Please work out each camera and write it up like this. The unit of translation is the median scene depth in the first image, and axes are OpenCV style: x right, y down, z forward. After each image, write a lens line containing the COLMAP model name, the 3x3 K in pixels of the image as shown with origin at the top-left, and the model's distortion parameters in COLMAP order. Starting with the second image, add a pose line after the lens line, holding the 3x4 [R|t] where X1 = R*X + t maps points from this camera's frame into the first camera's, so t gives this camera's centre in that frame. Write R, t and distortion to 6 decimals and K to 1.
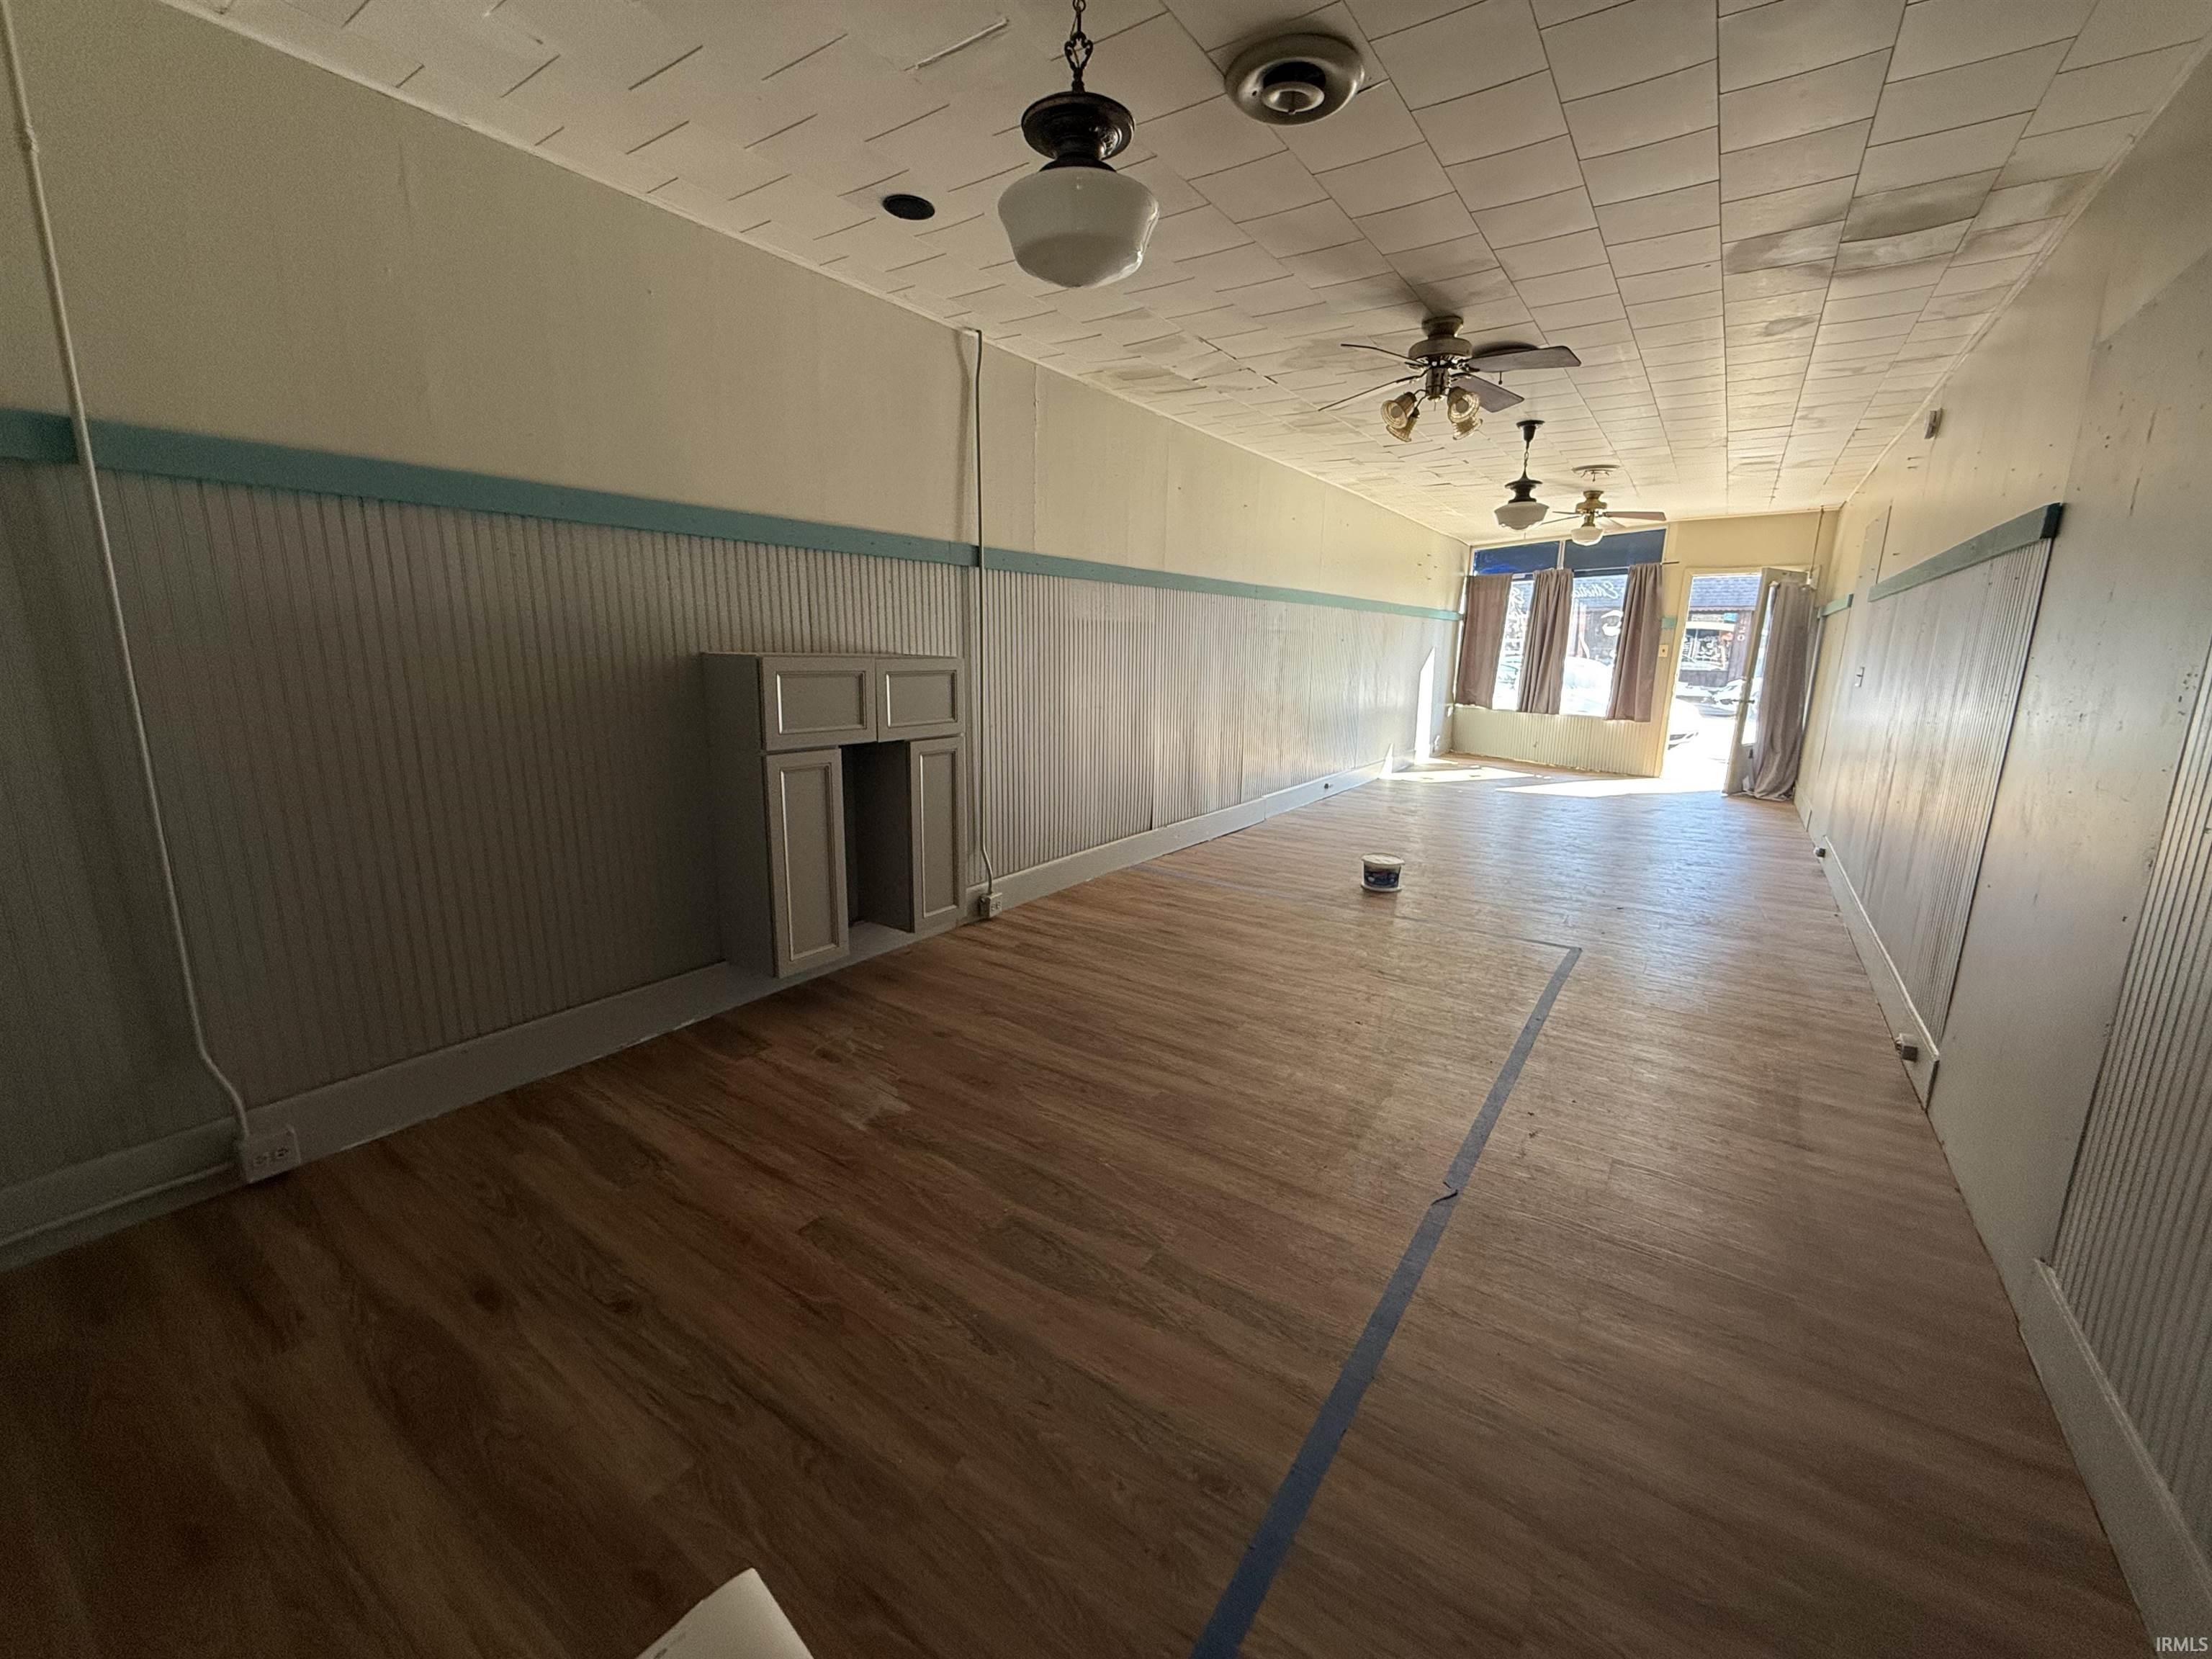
lens RADIAL K [[883.8, 0, 1103.7], [0, 883.8, 820.2], [0, 0, 1]] dist [0.001801, 0.000066]
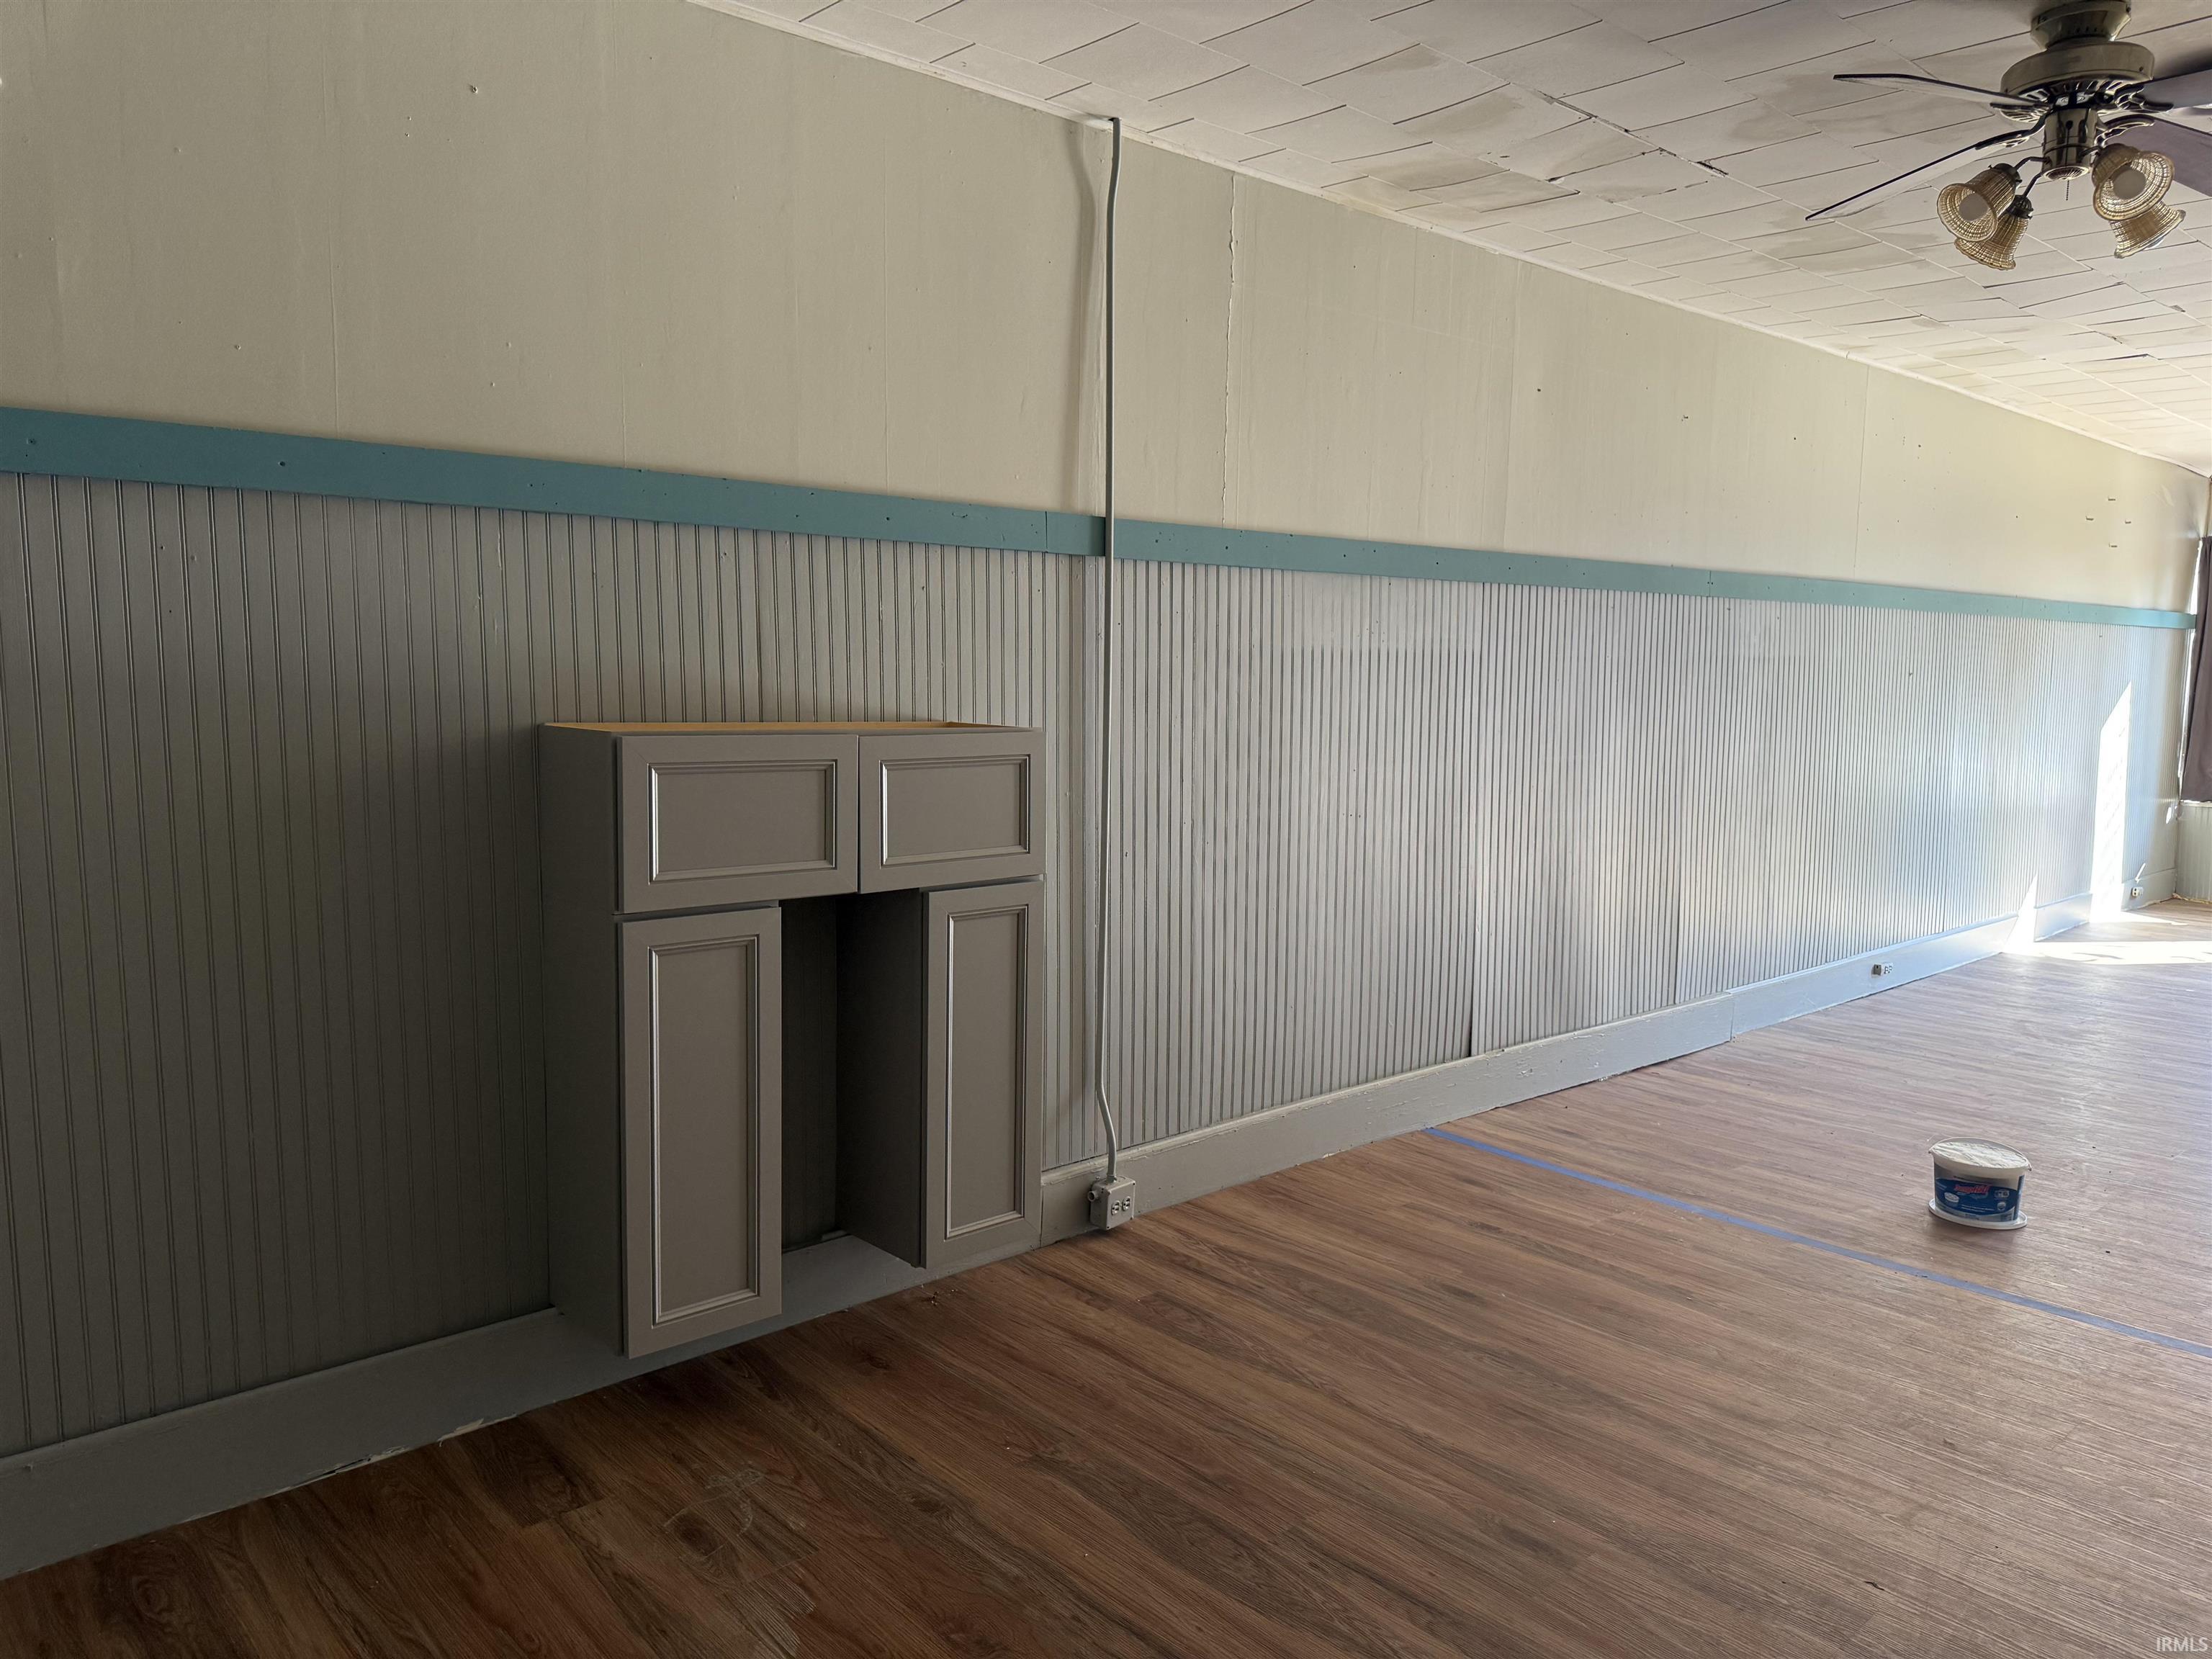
lens RADIAL K [[1574.1, 0, 1104.5], [0, 1574.1, 835.2], [0, 0, 1]] dist [0.035739, -0.031204]
pose [[0.973918, 0.021459, -0.225884, 0.078400], [-0.042180, 0.995288, -0.087311, -0.041586], [0.222946, 0.094561, 0.970234, 0.116917]]
